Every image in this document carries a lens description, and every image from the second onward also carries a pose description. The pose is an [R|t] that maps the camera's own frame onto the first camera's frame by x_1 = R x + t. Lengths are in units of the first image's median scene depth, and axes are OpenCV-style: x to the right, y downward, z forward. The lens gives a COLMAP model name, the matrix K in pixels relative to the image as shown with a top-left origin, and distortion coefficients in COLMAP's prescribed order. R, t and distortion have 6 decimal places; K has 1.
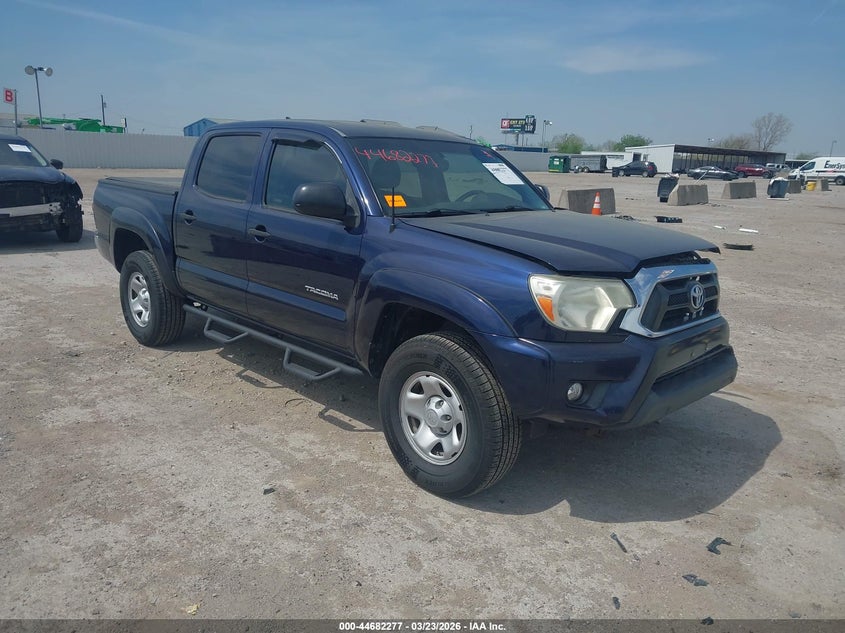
lens RADIAL K [[675.4, 0, 425.3], [0, 675.4, 317.5], [0, 0, 1]] dist [0.000313, 0.006972]
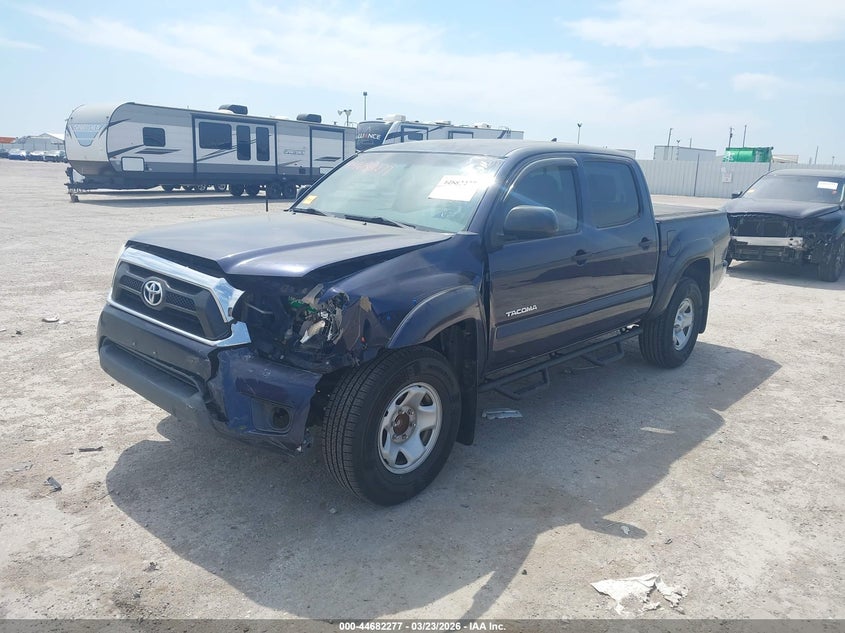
lens RADIAL K [[675.4, 0, 425.3], [0, 675.4, 317.5], [0, 0, 1]] dist [0.000313, 0.006972]
pose [[0.039042, 0.201955, -0.978616, 0.949419], [-0.273942, 0.944004, 0.183884, -0.197870], [0.960954, 0.260904, 0.092180, 0.887554]]
